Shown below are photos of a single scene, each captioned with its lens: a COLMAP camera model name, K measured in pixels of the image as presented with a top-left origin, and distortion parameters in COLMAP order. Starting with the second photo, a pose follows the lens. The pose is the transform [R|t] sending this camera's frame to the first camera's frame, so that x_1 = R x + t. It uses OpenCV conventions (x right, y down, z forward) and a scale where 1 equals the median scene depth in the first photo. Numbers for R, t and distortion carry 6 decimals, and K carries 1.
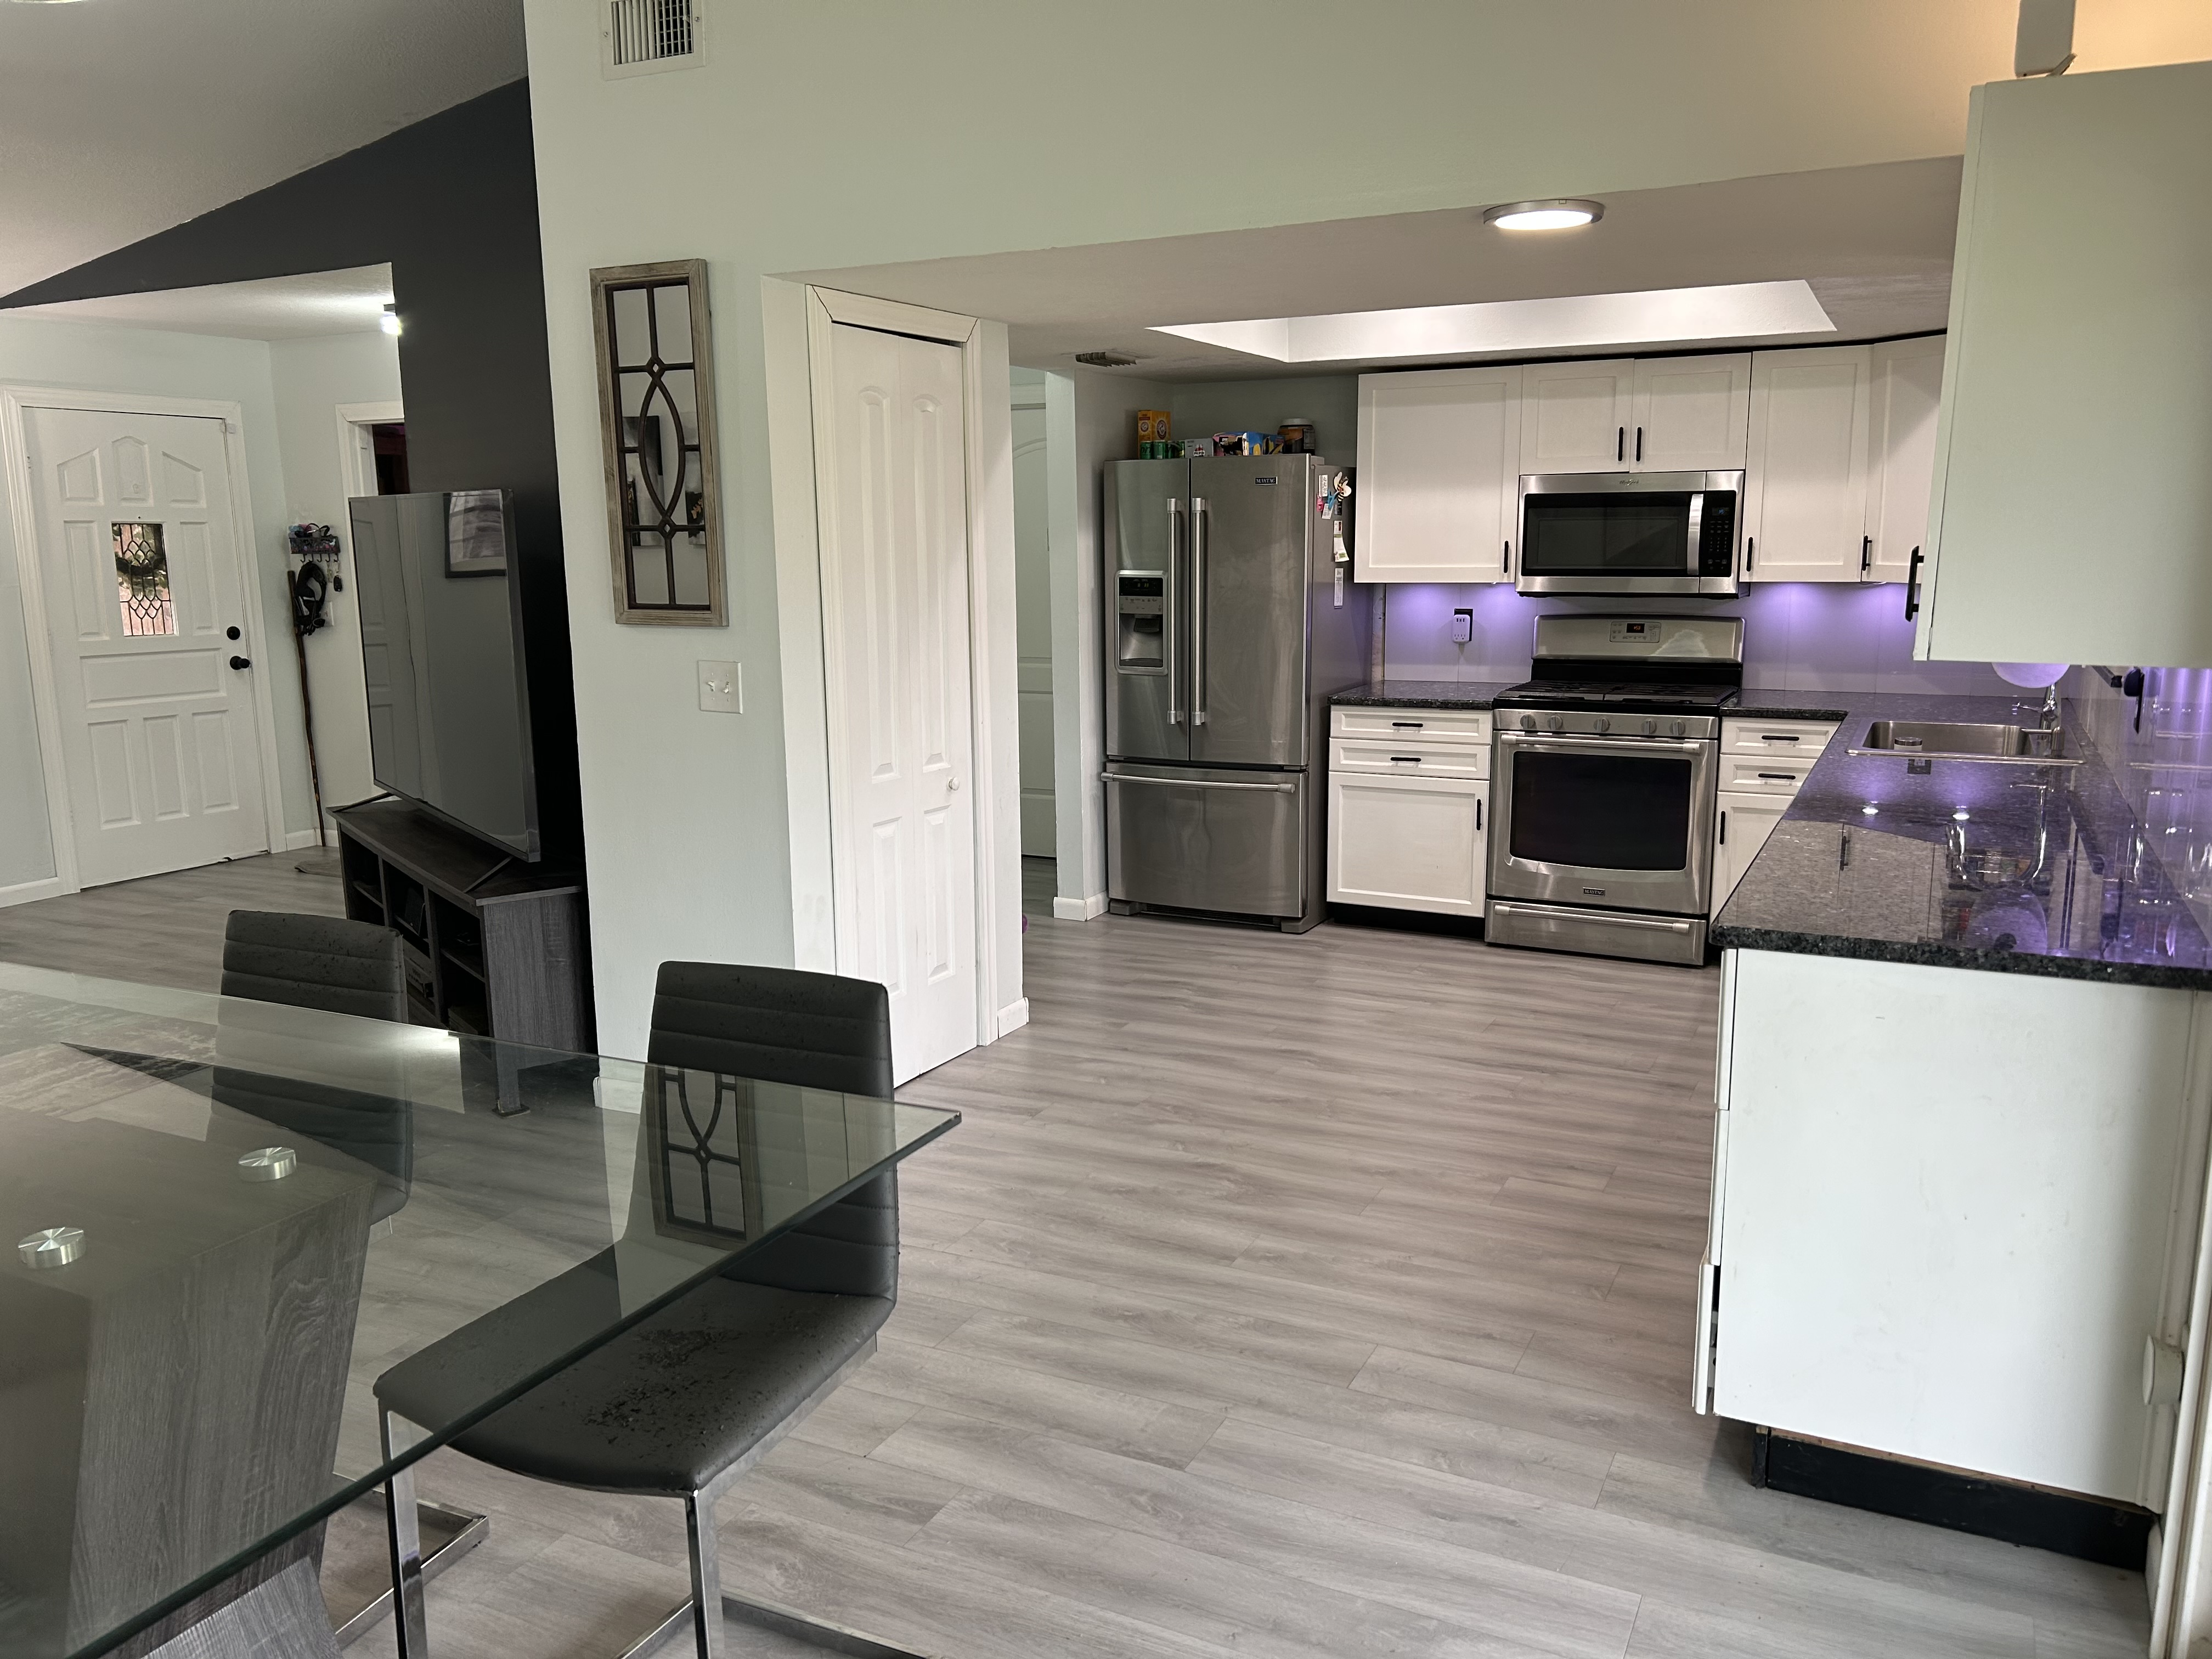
lens RADIAL K [[1659.3, 0, 1117.6], [0, 1659.3, 838.8], [0, 0, 1]] dist [0.059491, -0.069071]
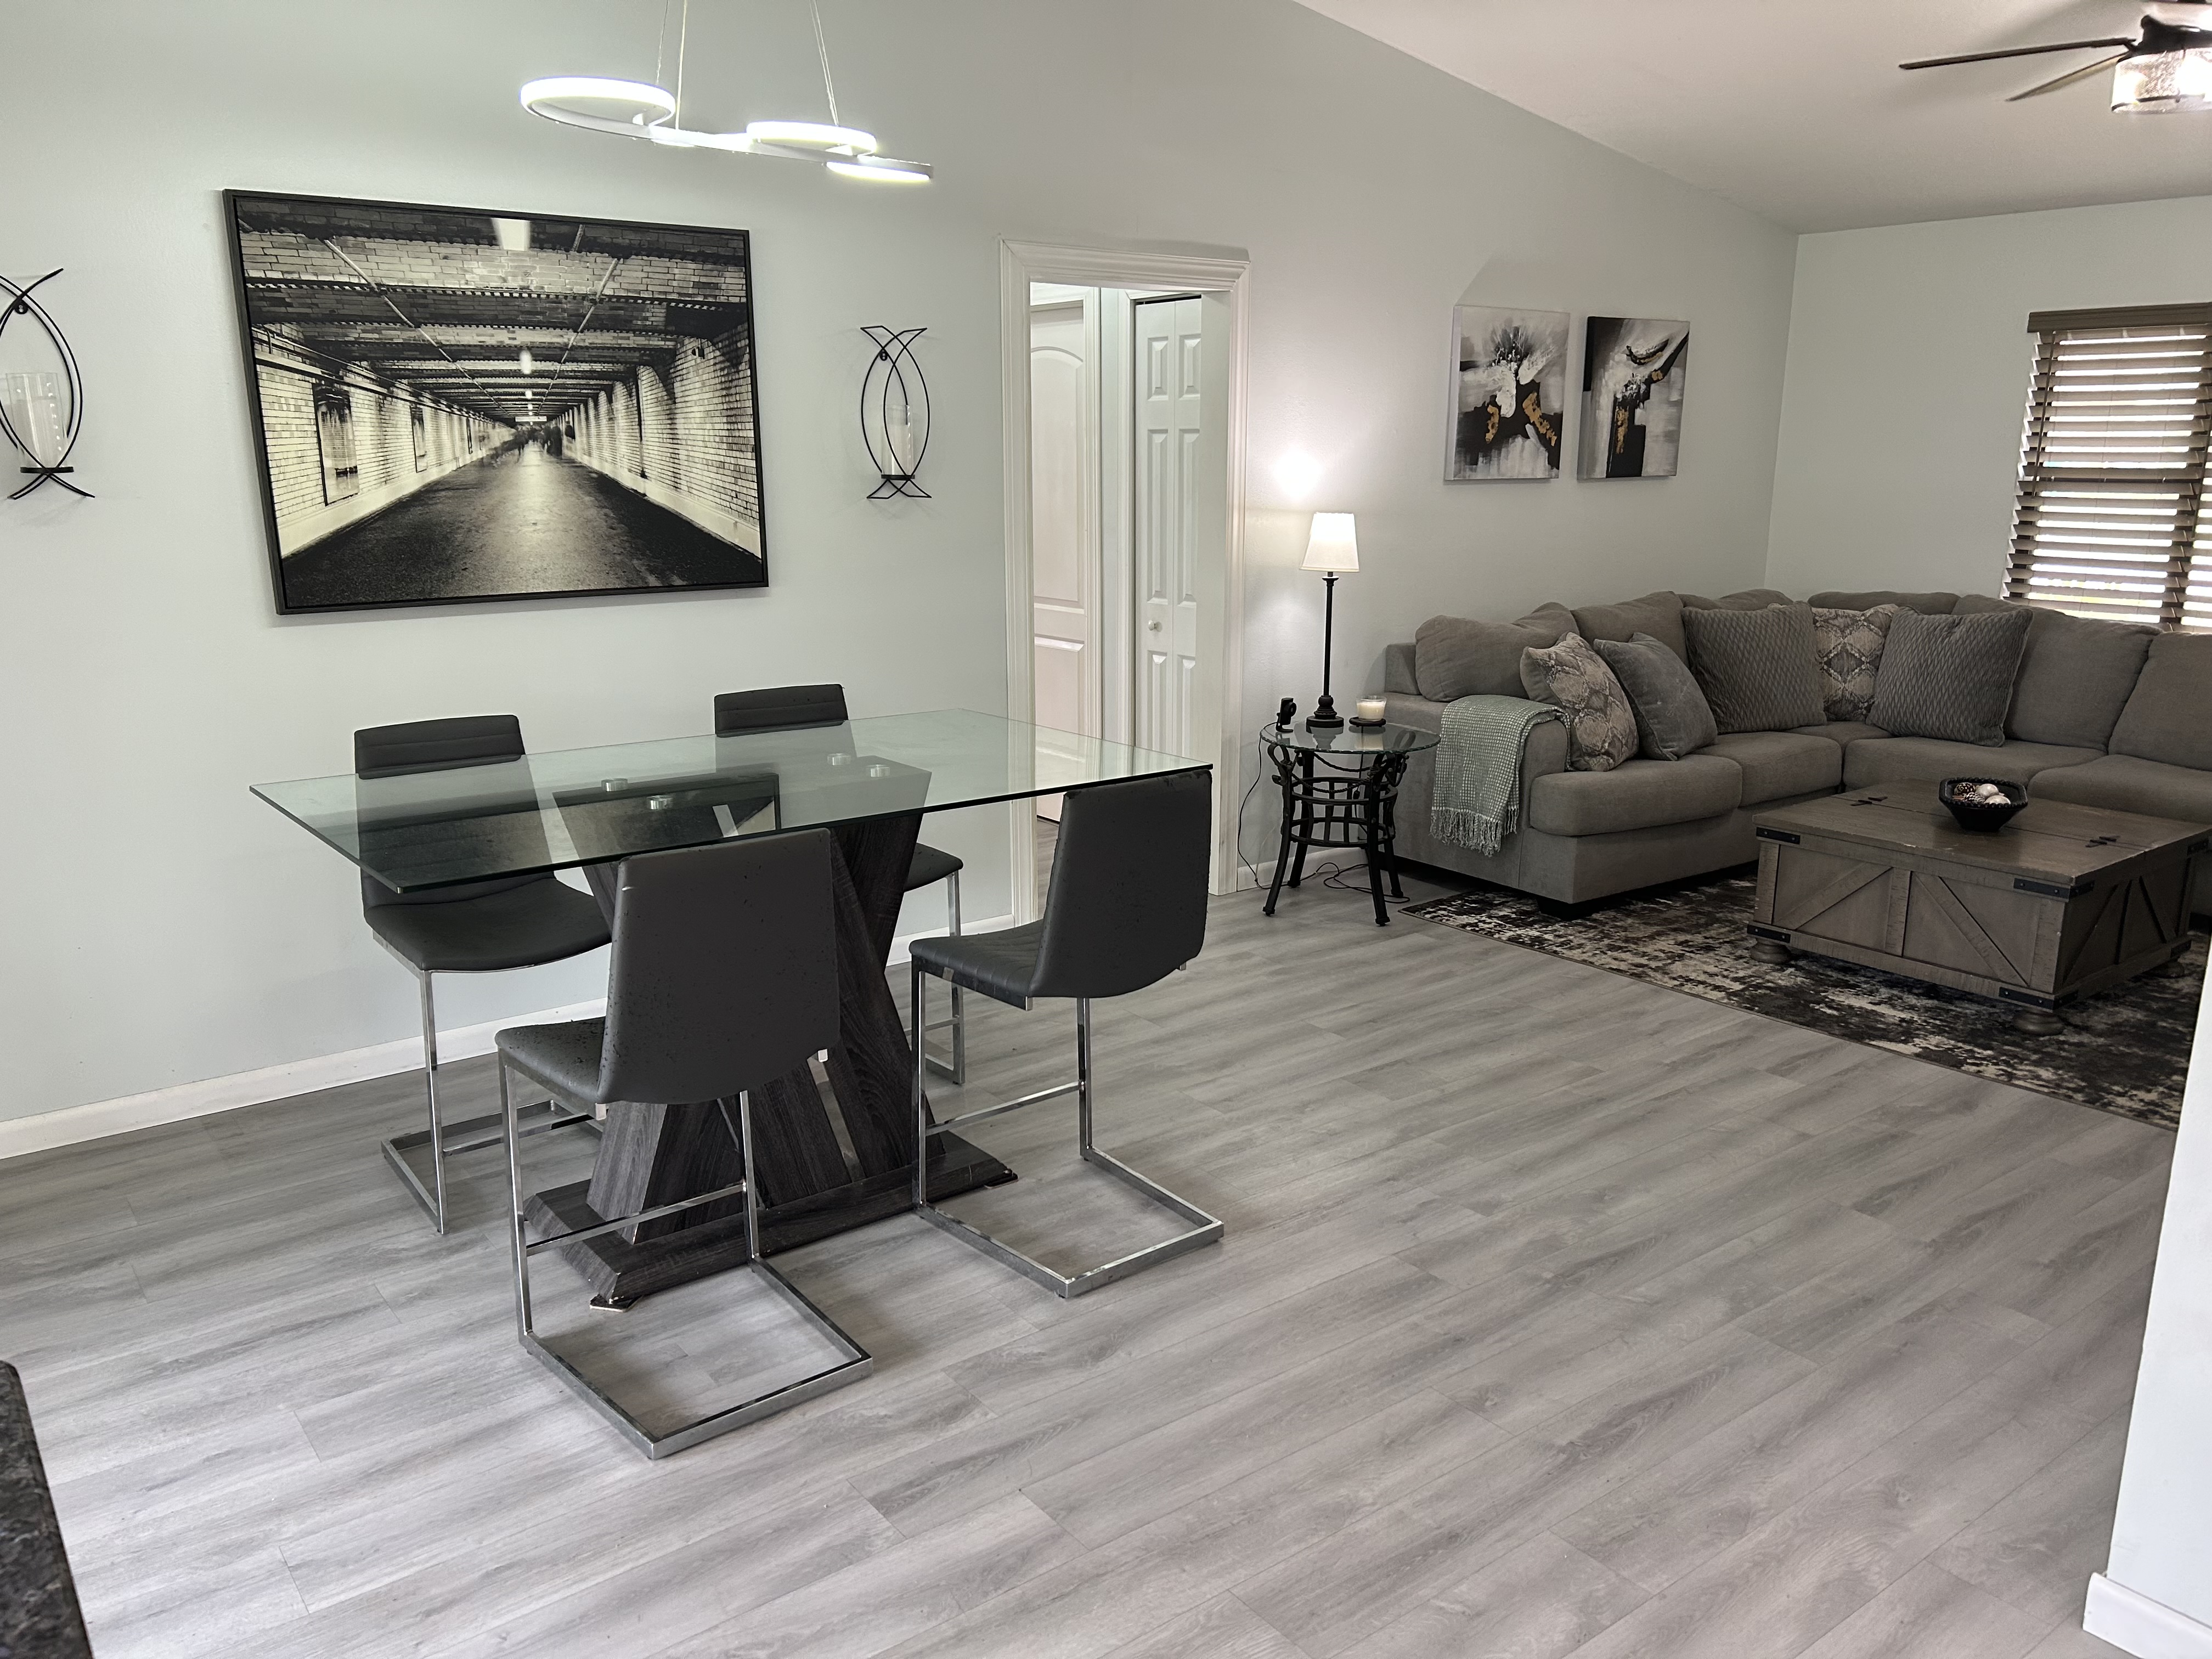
lens RADIAL K [[1659.3, 0, 1107.3], [0, 1659.3, 848.5], [0, 0, 1]] dist [0.059491, -0.069071]
pose [[-0.438637, 0.223462, -0.870438, 0.362654], [-0.158789, 0.934078, 0.319818, -0.173275], [0.884525, 0.278500, -0.374238, 0.849835]]
